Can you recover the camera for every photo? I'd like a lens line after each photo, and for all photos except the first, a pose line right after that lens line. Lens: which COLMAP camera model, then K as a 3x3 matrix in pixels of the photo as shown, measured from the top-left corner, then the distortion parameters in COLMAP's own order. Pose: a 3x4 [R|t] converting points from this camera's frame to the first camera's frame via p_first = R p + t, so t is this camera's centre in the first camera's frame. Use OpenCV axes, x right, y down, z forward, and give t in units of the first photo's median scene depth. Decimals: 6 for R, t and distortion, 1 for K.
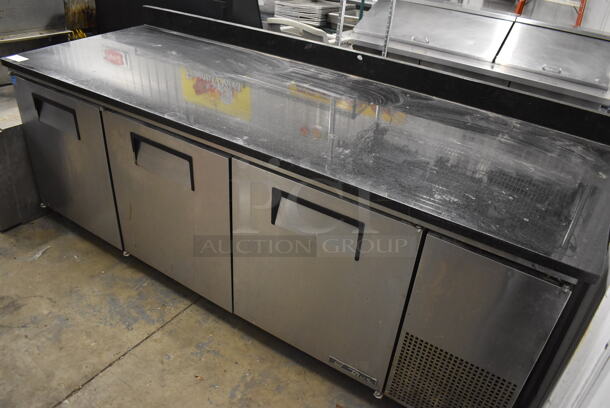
lens RADIAL K [[484.0, 0, 305.0], [0, 484.0, 204.0], [0, 0, 1]] dist [-0.077464, 0.005157]
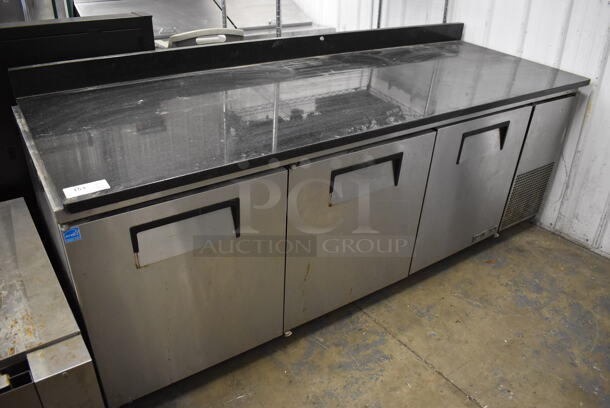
lens RADIAL K [[484.0, 0, 305.0], [0, 484.0, 204.0], [0, 0, 1]] dist [-0.077464, 0.005157]
pose [[0.392218, -0.515958, 0.761546, -1.030491], [0.475857, 0.822307, 0.312044, -0.382141], [-0.787226, 0.239998, 0.568046, 0.522793]]
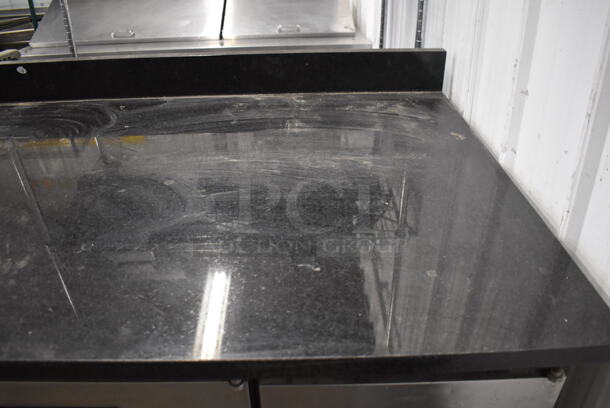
lens RADIAL K [[505.5, 0, 306.3], [0, 505.5, 181.6], [0, 0, 1]] dist [-0.097469, 0.003899]
pose [[0.830376, -0.335985, 0.444510, 0.100473], [0.362068, 0.931734, 0.027886, -0.074926], [-0.423535, 0.137787, 0.895340, 0.367262]]
